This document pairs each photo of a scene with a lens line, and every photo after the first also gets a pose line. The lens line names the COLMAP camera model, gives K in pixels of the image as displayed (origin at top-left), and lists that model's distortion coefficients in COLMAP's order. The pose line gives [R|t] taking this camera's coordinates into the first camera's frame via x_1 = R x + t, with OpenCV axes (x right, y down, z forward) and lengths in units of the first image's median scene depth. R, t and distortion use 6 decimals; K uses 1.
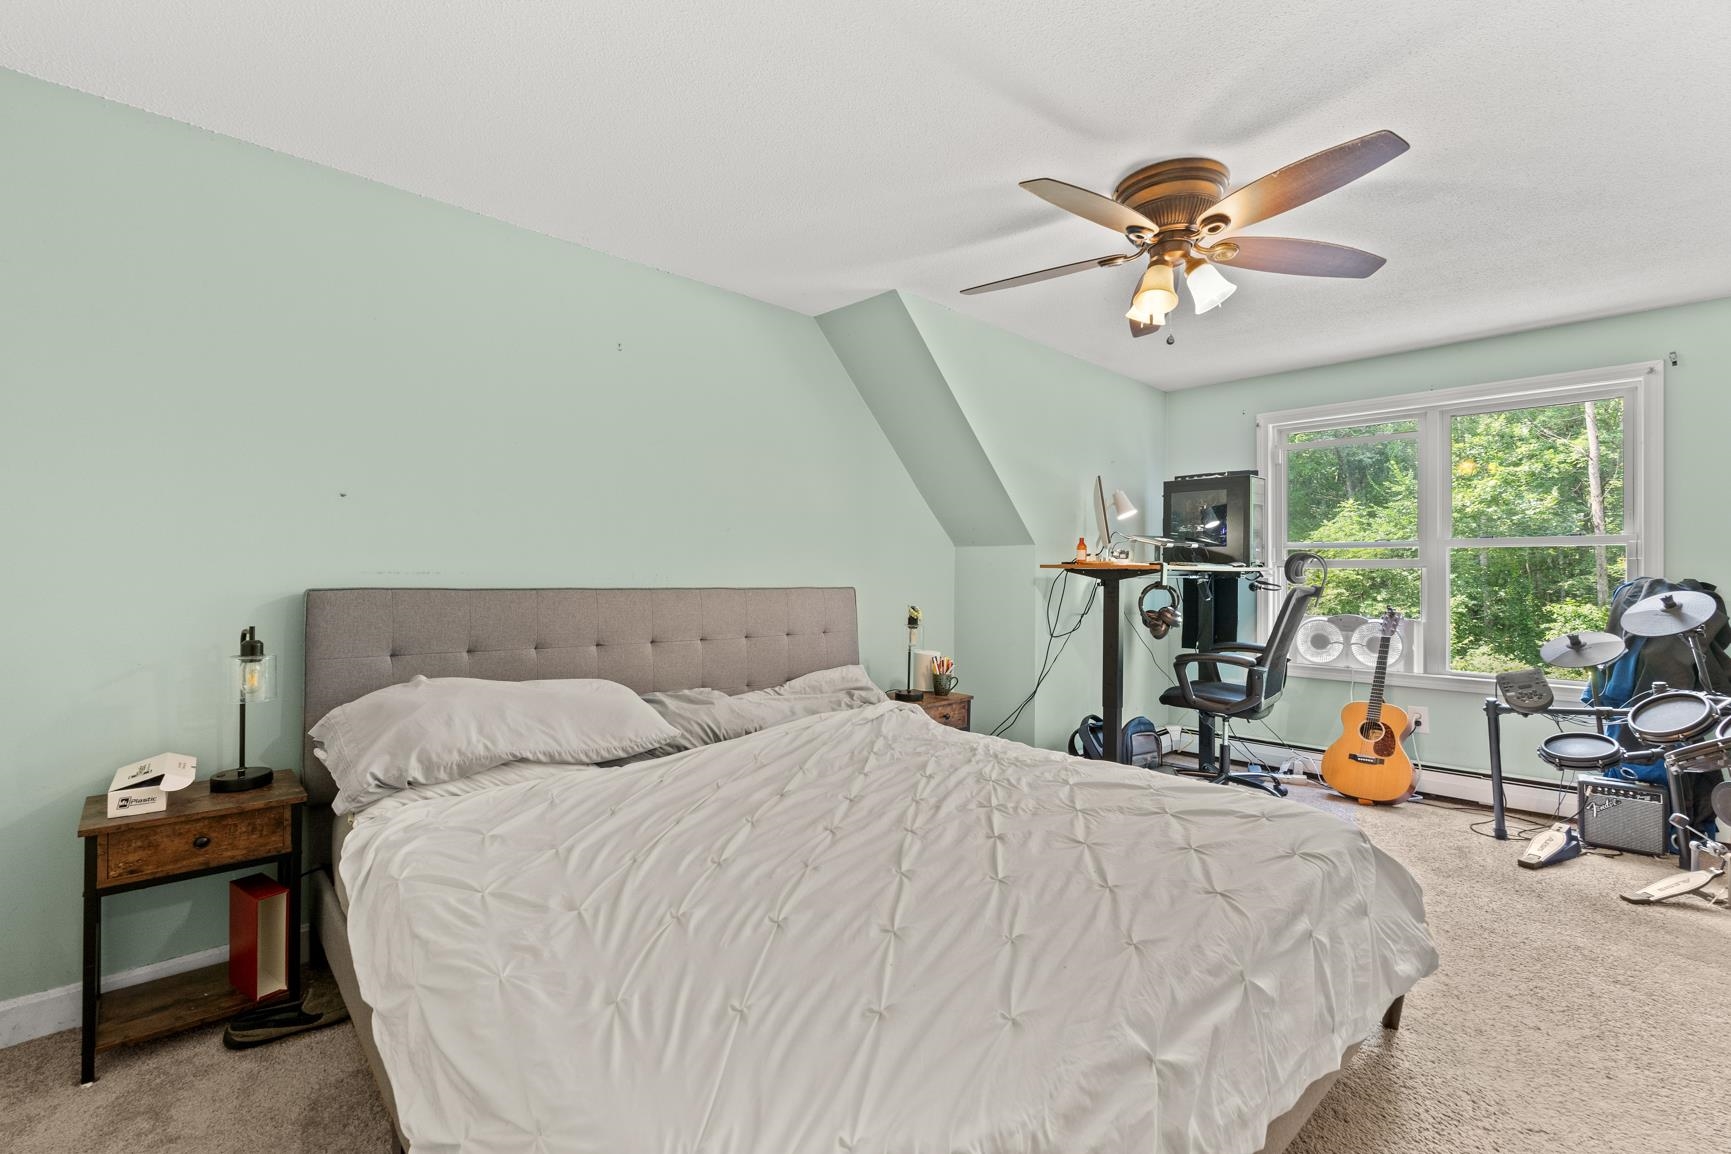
lens RADIAL K [[777.8, 0, 865.1], [0, 777.8, 568.8], [0, 0, 1]] dist [-0.005416, -0.000280]
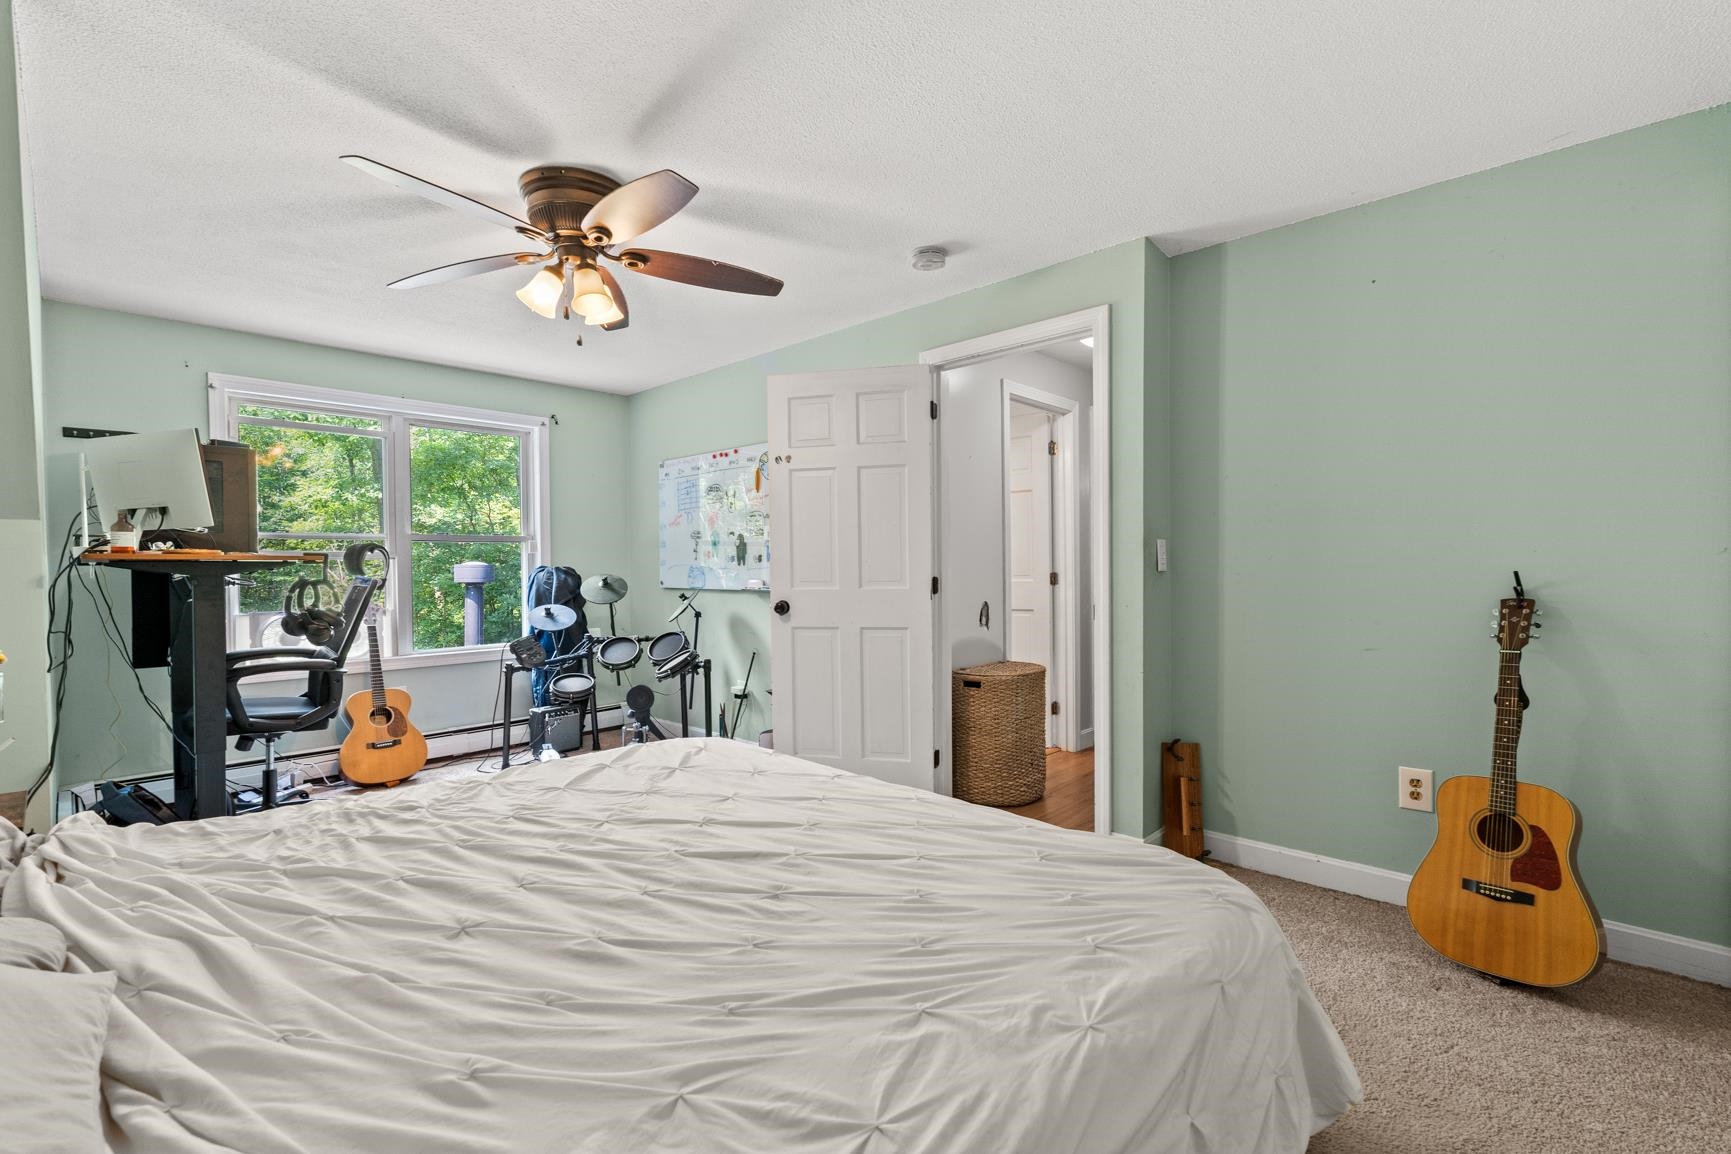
lens RADIAL K [[777.8, 0, 865.6], [0, 777.8, 576.5], [0, 0, 1]] dist [-0.005416, -0.000280]
pose [[-0.065140, -0.021319, 0.997648, -0.487144], [0.001067, 0.999770, 0.021434, 0.000391], [-0.997876, 0.002461, -0.065103, 0.488072]]
